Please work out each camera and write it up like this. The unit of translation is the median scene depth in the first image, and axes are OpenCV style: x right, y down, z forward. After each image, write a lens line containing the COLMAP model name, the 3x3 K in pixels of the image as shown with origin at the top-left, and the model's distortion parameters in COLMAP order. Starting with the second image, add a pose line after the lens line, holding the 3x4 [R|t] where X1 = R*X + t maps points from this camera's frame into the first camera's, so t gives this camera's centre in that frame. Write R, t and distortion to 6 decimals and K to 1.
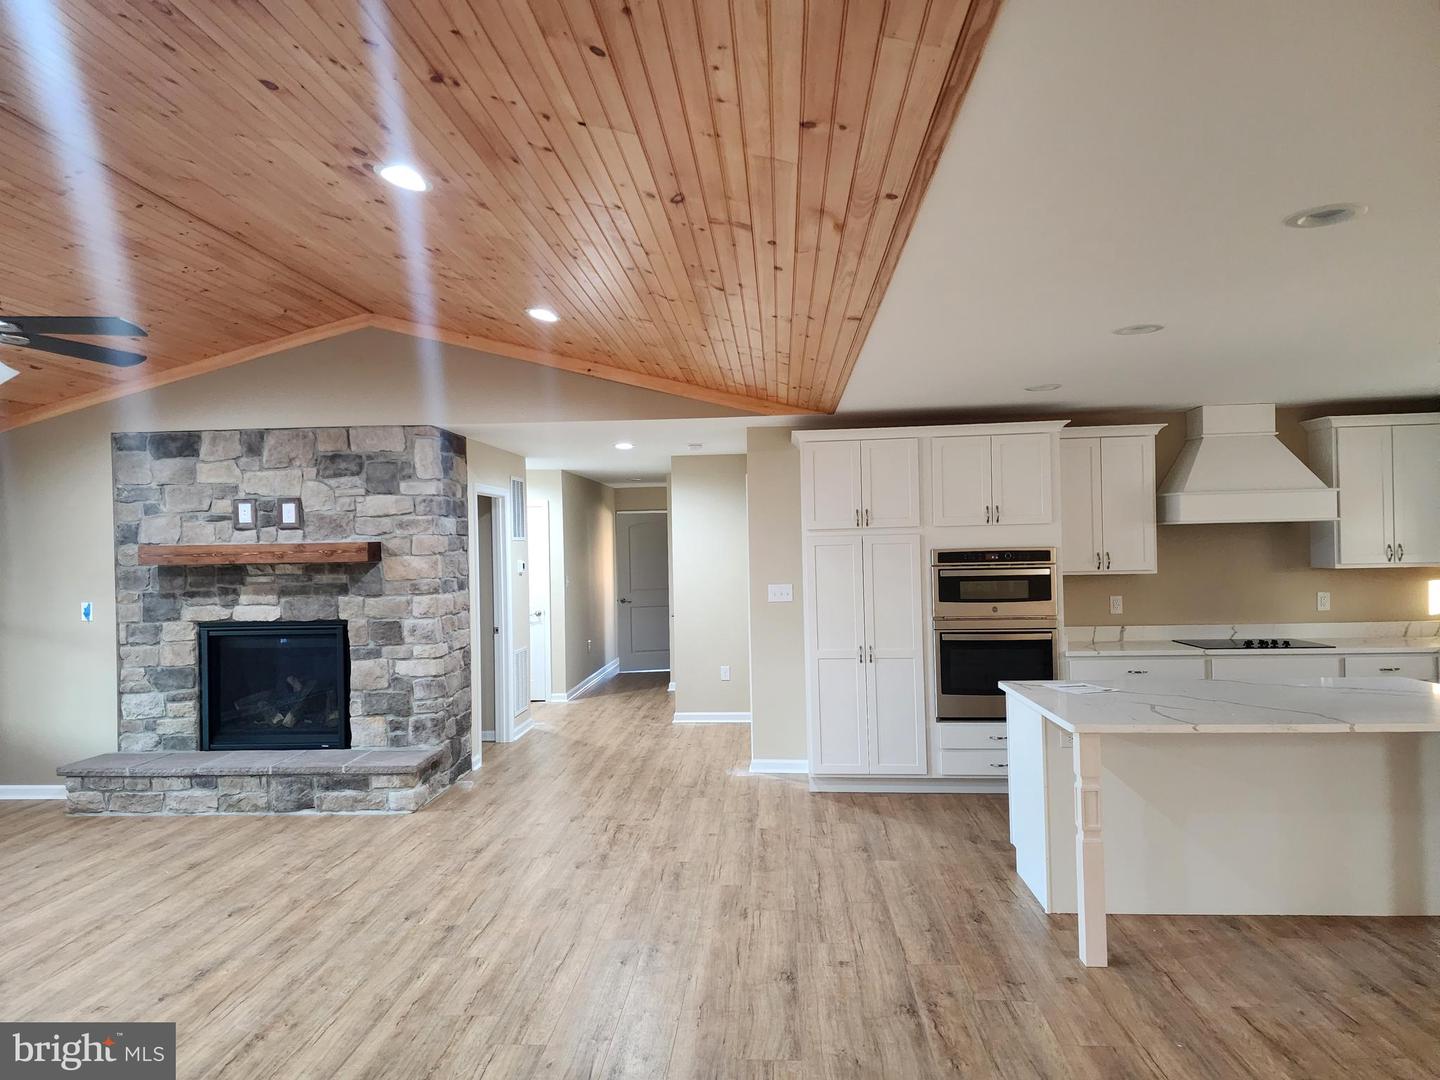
lens RADIAL K [[967.8, 0, 720.0], [0, 967.8, 540.0], [0, 0, 1]] dist [0.077061, -0.074657]
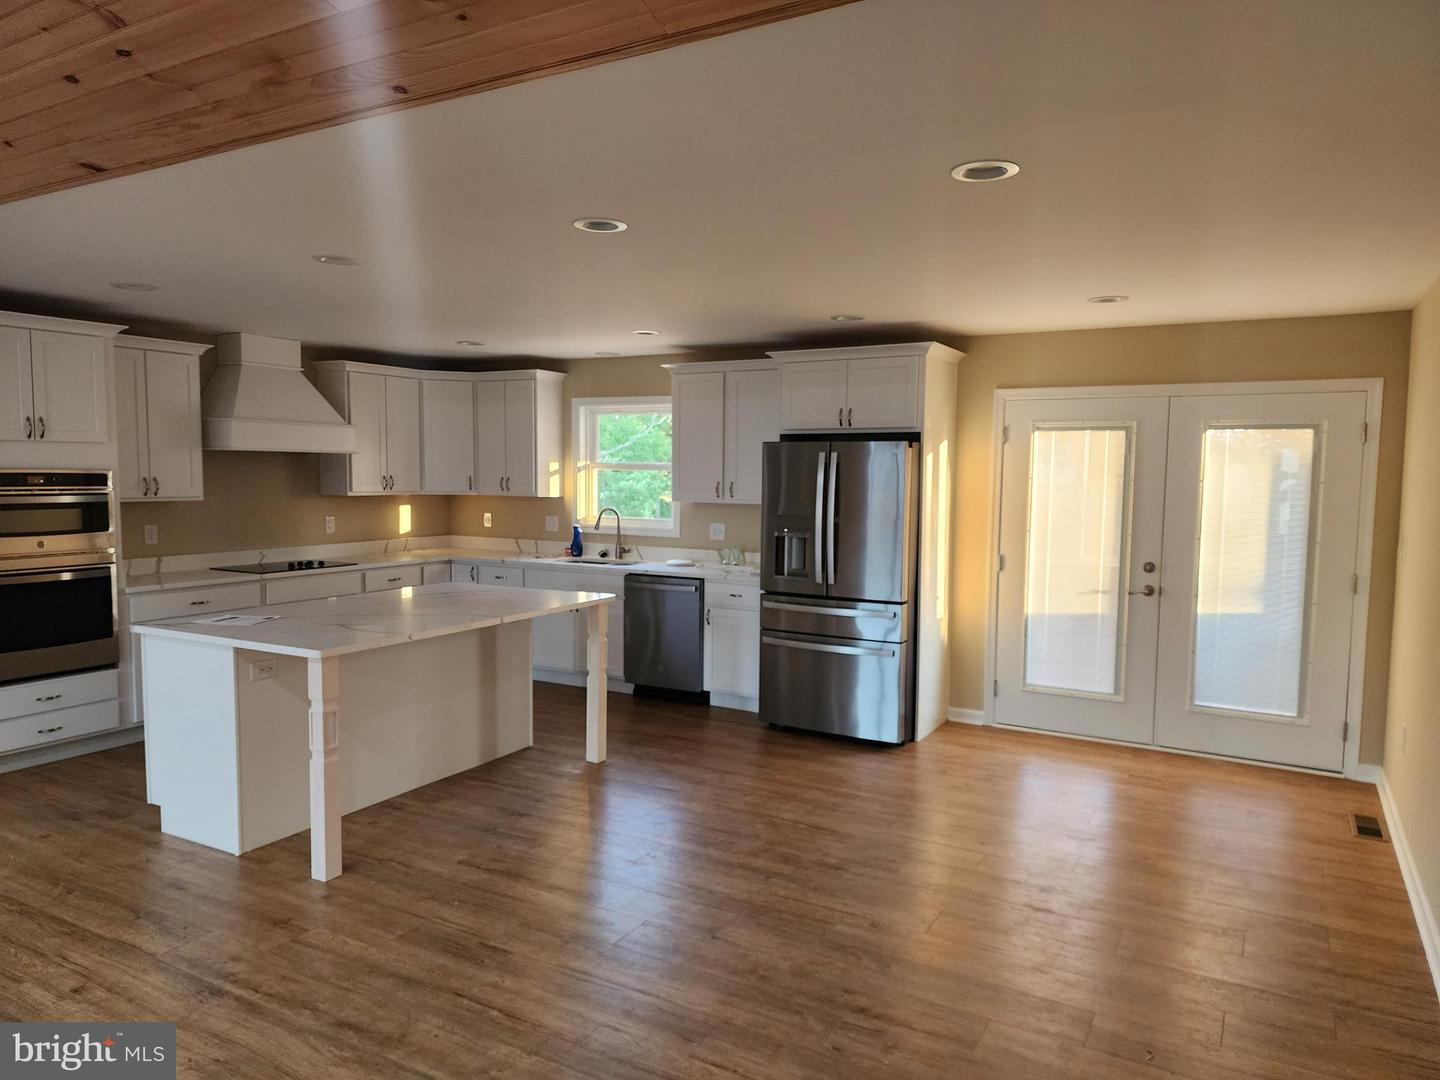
lens RADIAL K [[975.5, 0, 722.9], [0, 975.5, 550.7], [0, 0, 1]] dist [0.061604, -0.073559]
pose [[0.412618, -0.048518, 0.909611, -0.288266], [-0.029221, 0.997362, 0.066454, 0.005082], [-0.910435, -0.054000, 0.410112, 0.164831]]
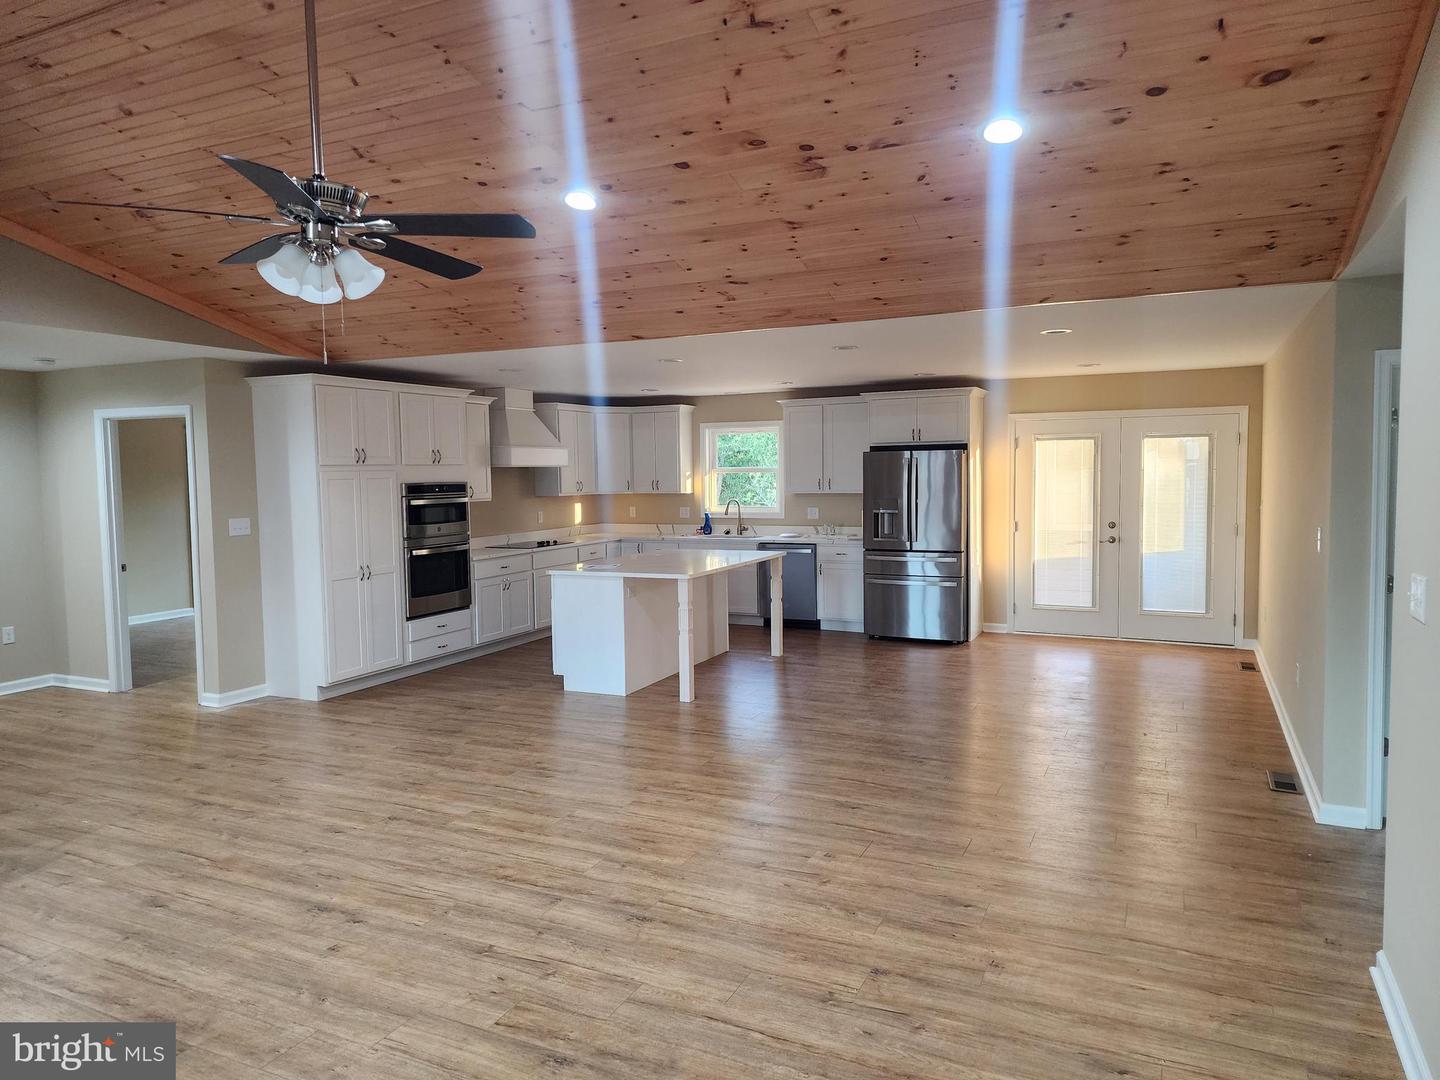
lens RADIAL K [[967.8, 0, 720.0], [0, 967.8, 540.0], [0, 0, 1]] dist [0.077061, -0.074657]
pose [[0.352703, -0.052523, 0.934260, -0.975580], [-0.001801, 0.998384, 0.056808, 0.012368], [-0.935734, -0.021719, 0.352038, 0.221318]]
